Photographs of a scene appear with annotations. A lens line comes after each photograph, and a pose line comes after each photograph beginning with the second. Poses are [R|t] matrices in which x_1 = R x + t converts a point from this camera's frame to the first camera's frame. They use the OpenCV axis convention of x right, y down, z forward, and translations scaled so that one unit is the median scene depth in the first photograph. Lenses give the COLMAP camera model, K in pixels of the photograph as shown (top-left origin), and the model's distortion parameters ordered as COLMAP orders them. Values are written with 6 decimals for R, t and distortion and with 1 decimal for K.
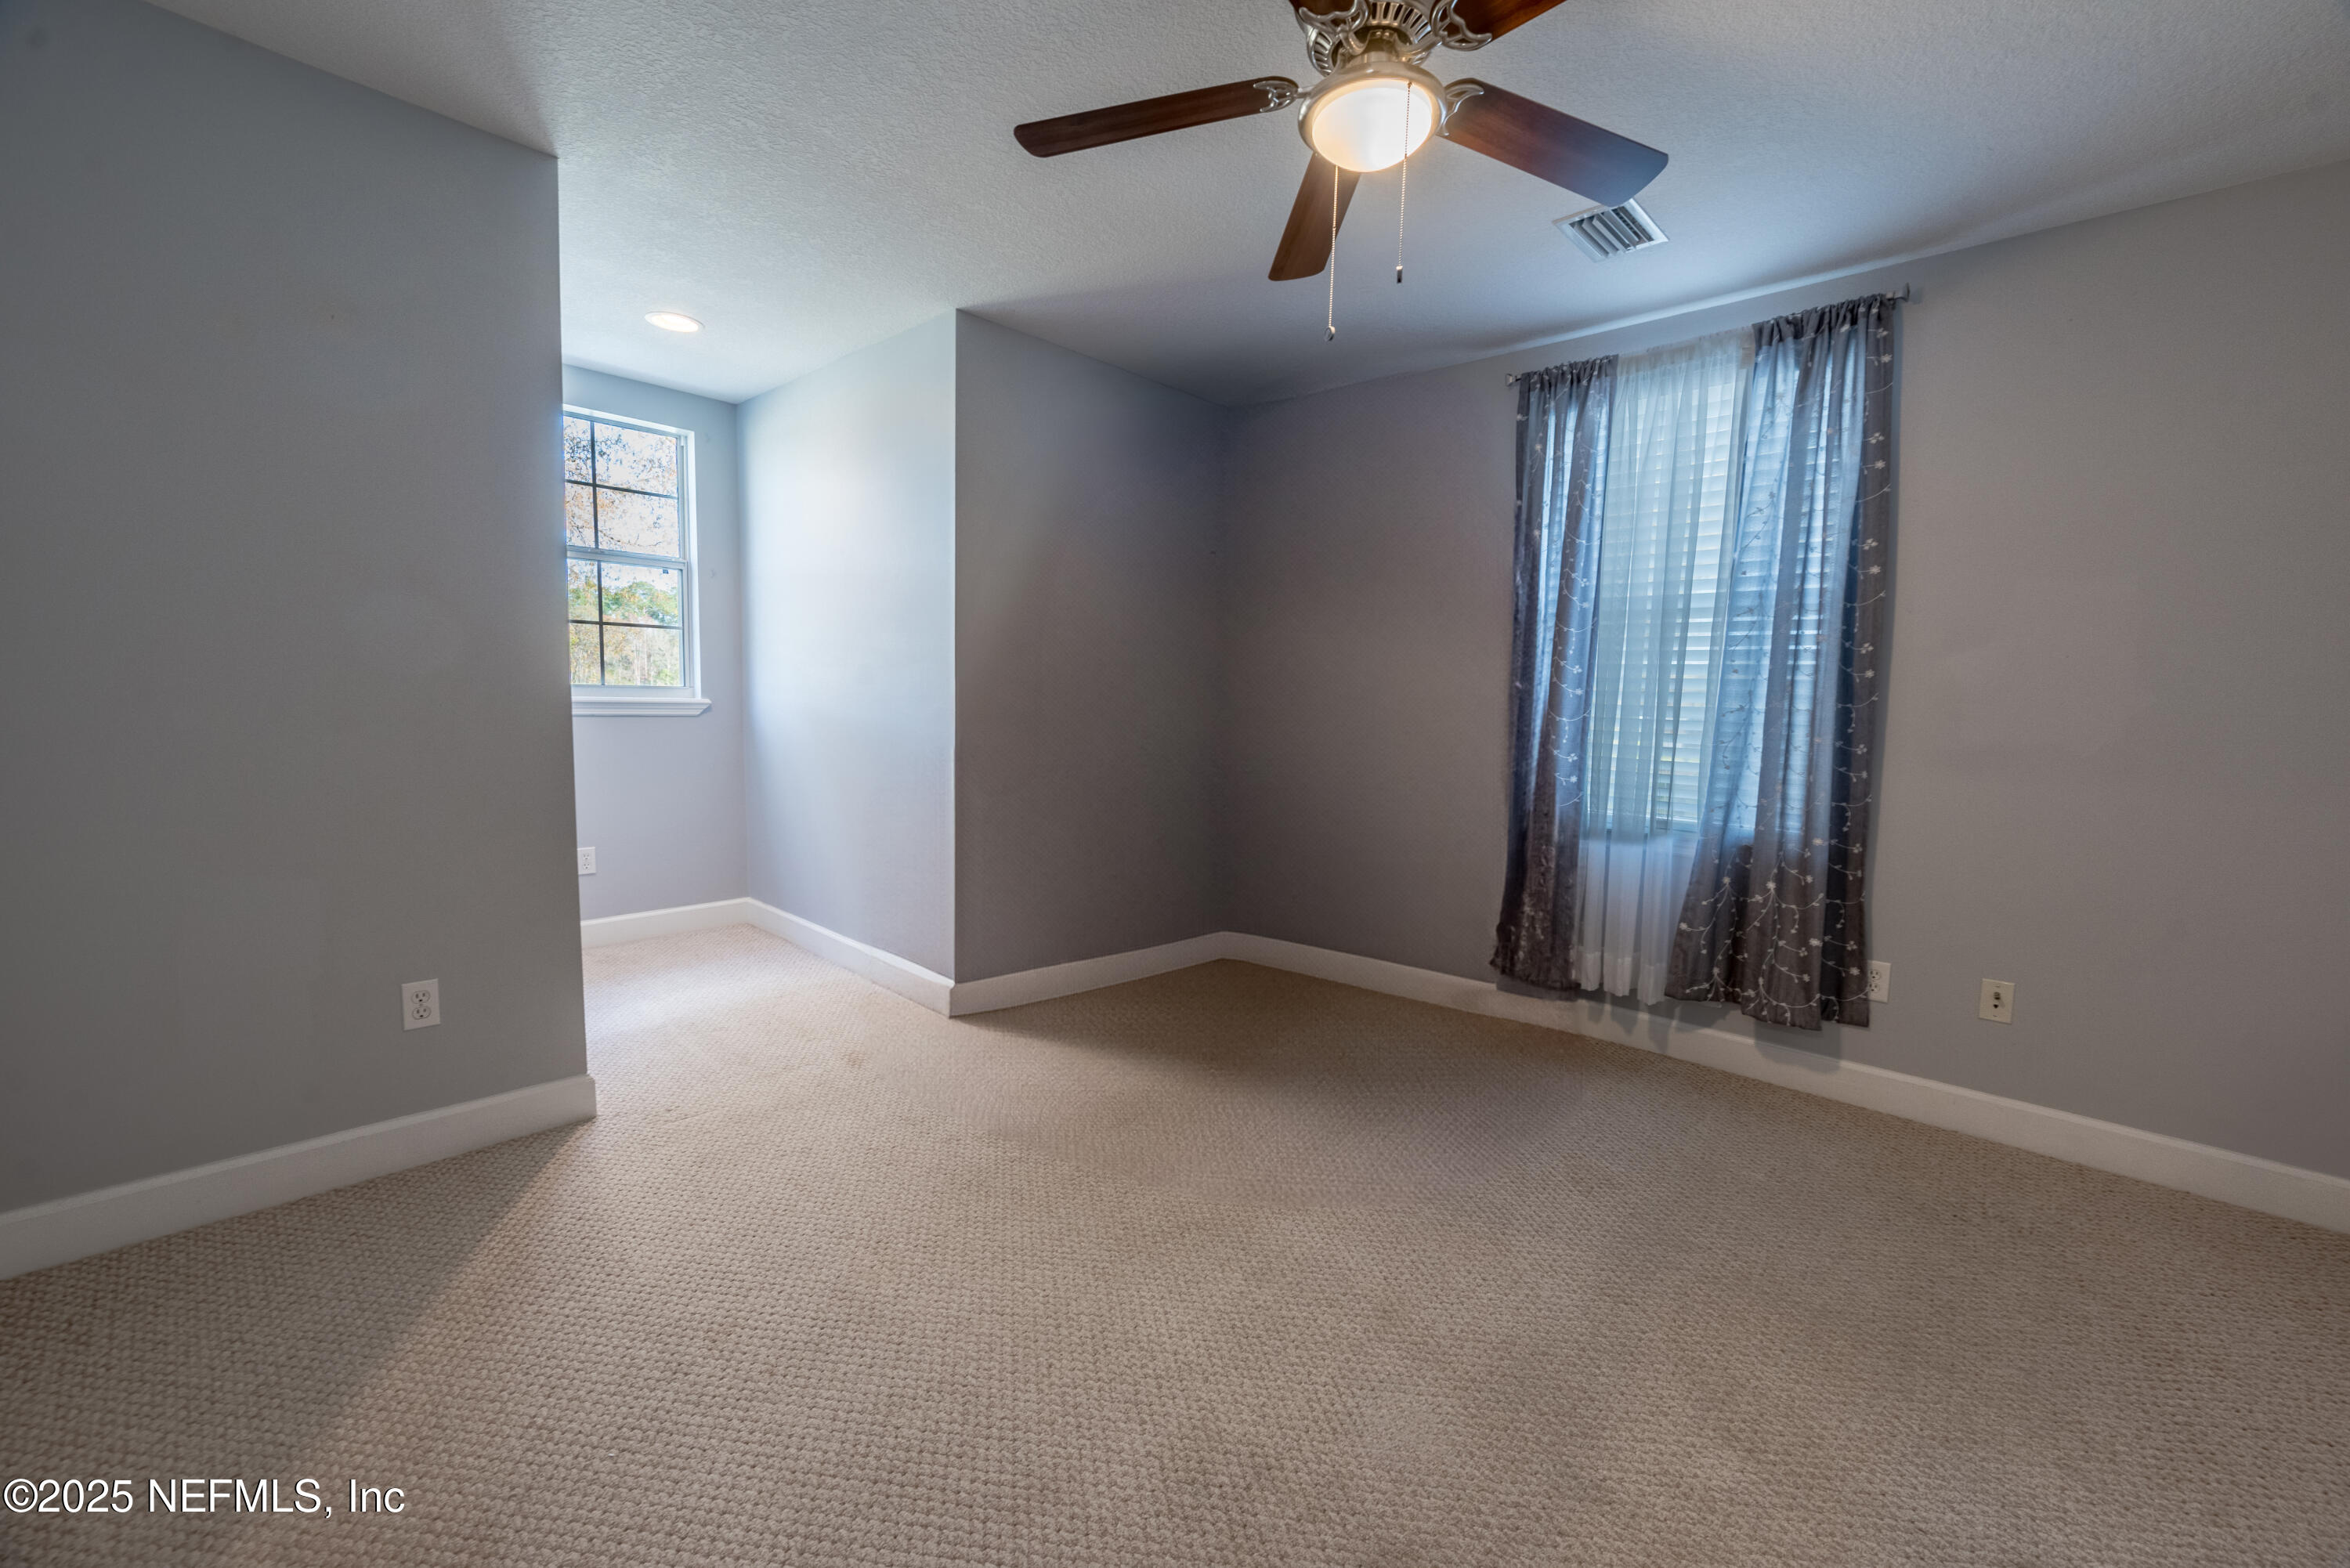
lens RADIAL K [[928.9, 0, 1180.0], [0, 928.9, 774.8], [0, 0, 1]] dist [0.001421, -0.000315]
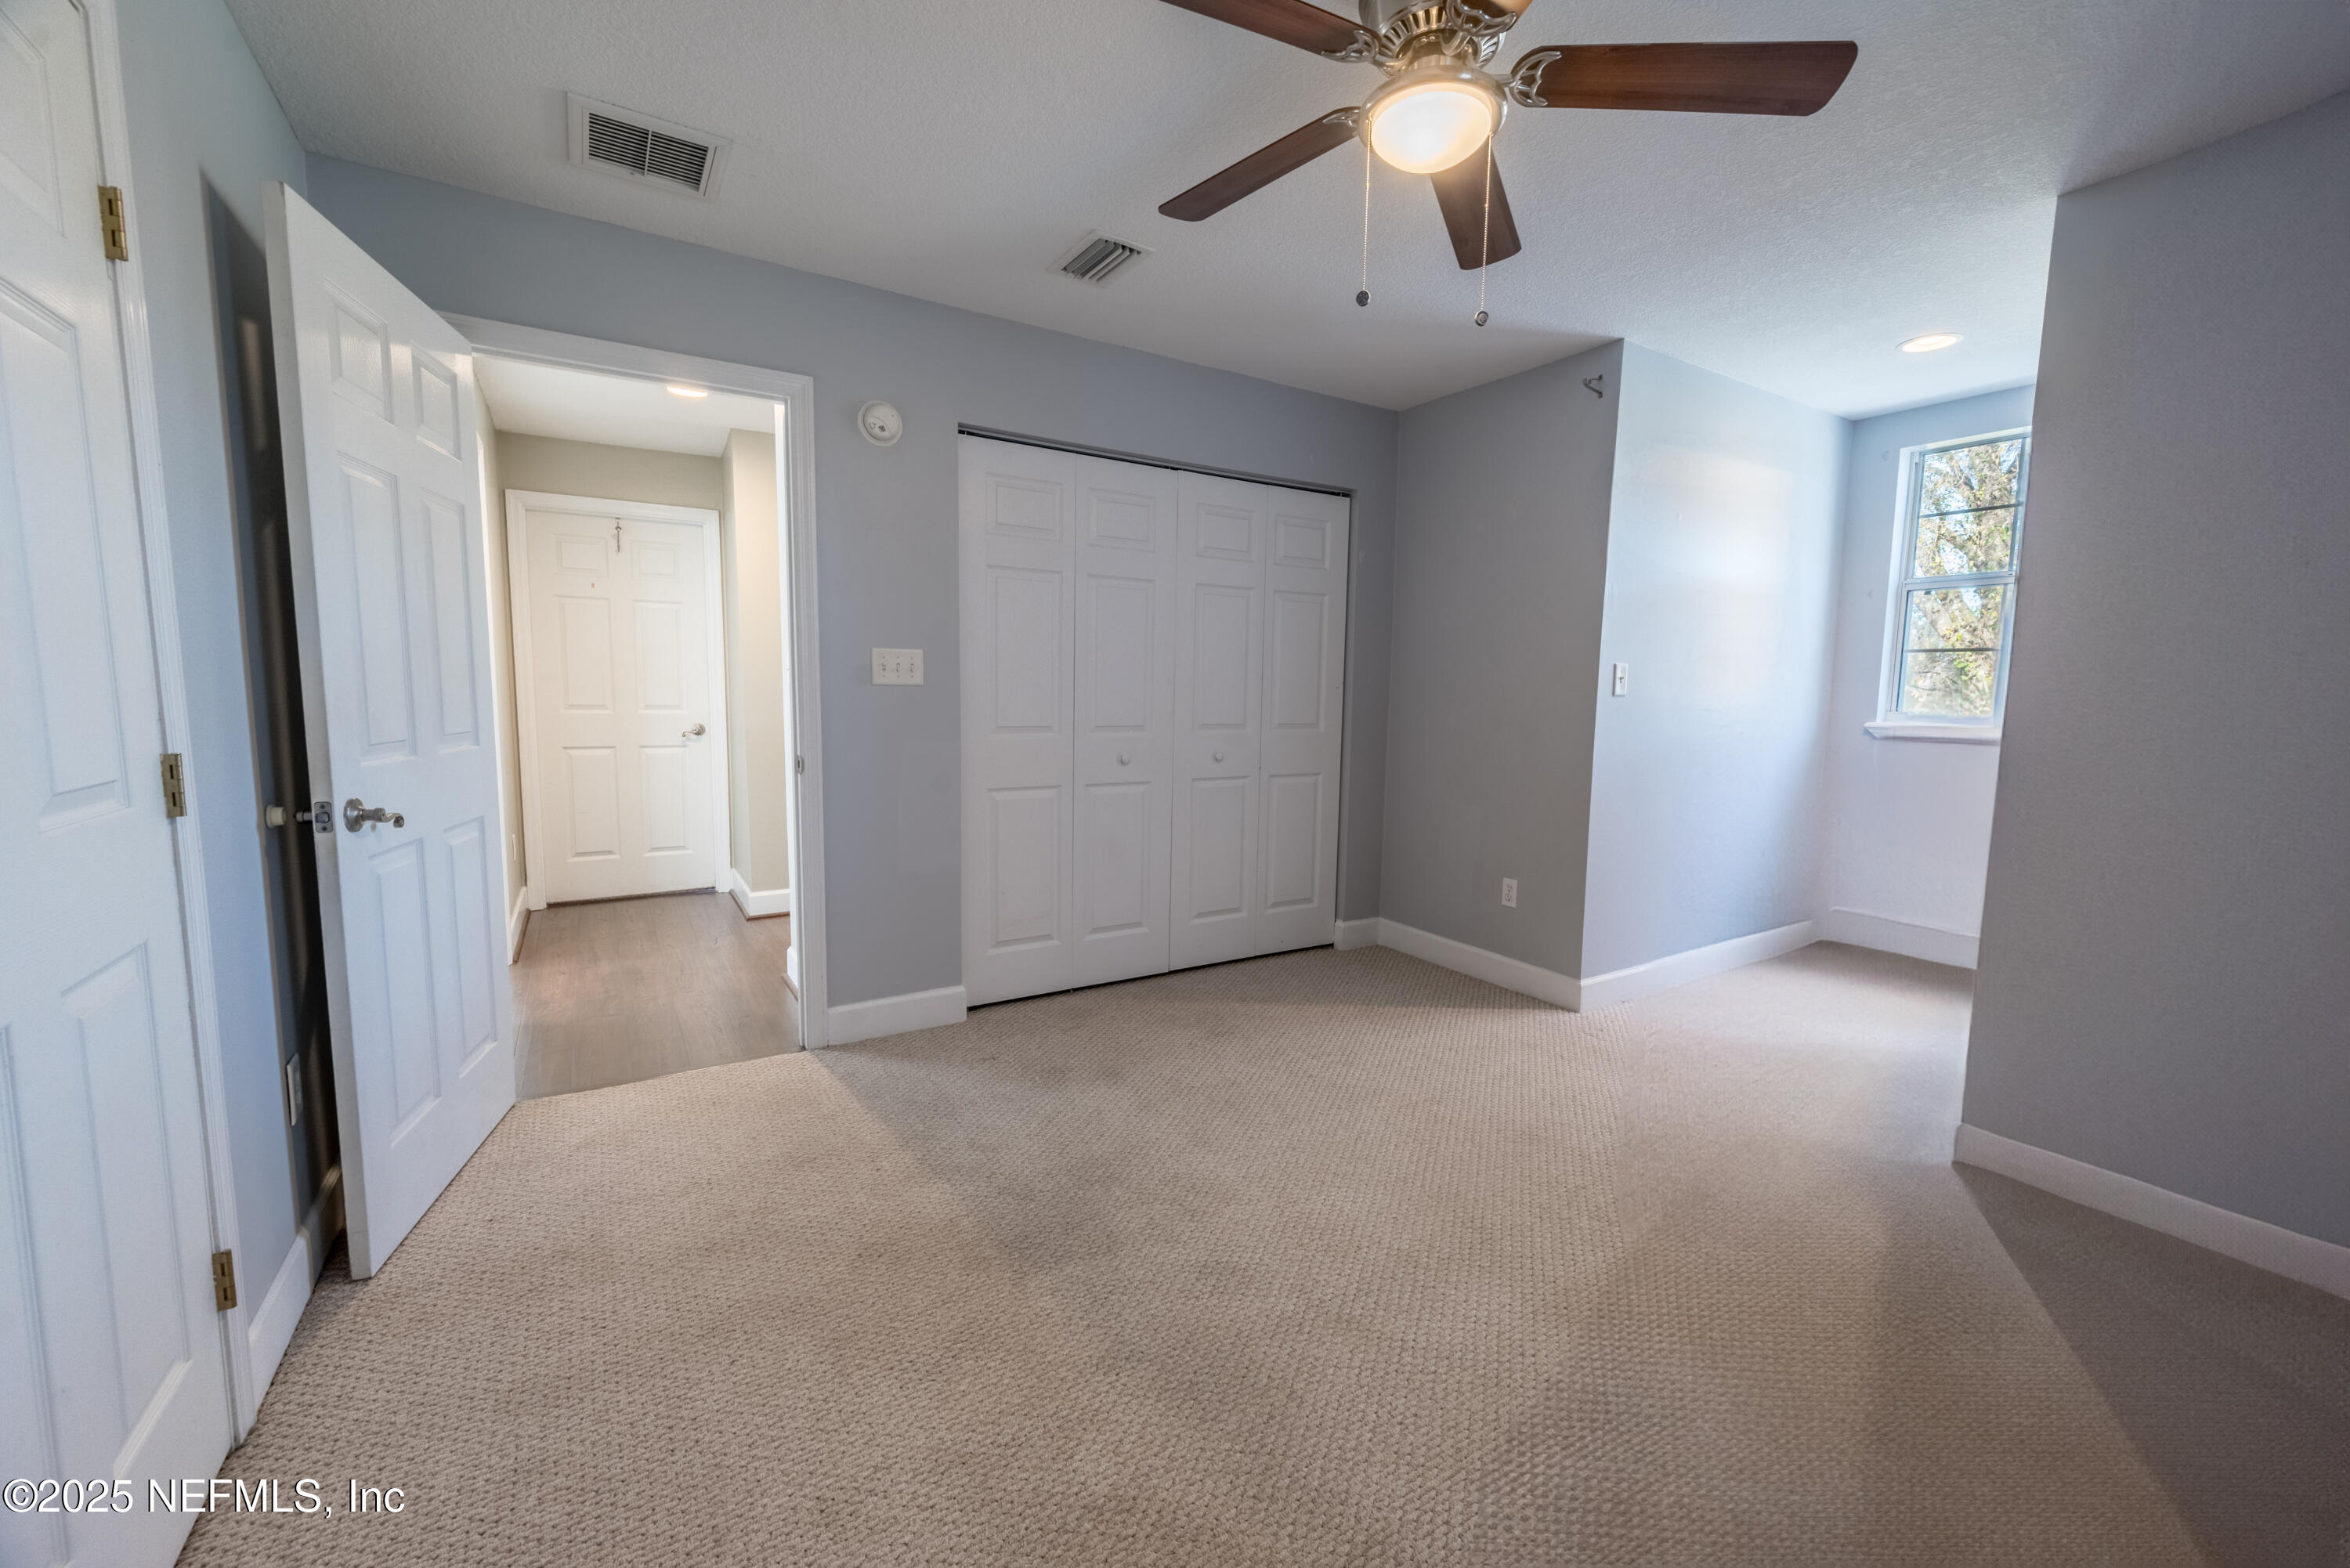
lens RADIAL K [[928.9, 0, 1186.0], [0, 928.9, 791.8], [0, 0, 1]] dist [0.001421, -0.000315]
pose [[-0.245847, 0.077739, -0.966186, 1.257812], [-0.117374, 0.987056, 0.109284, -0.066916], [0.962176, 0.140272, -0.233541, 1.060955]]
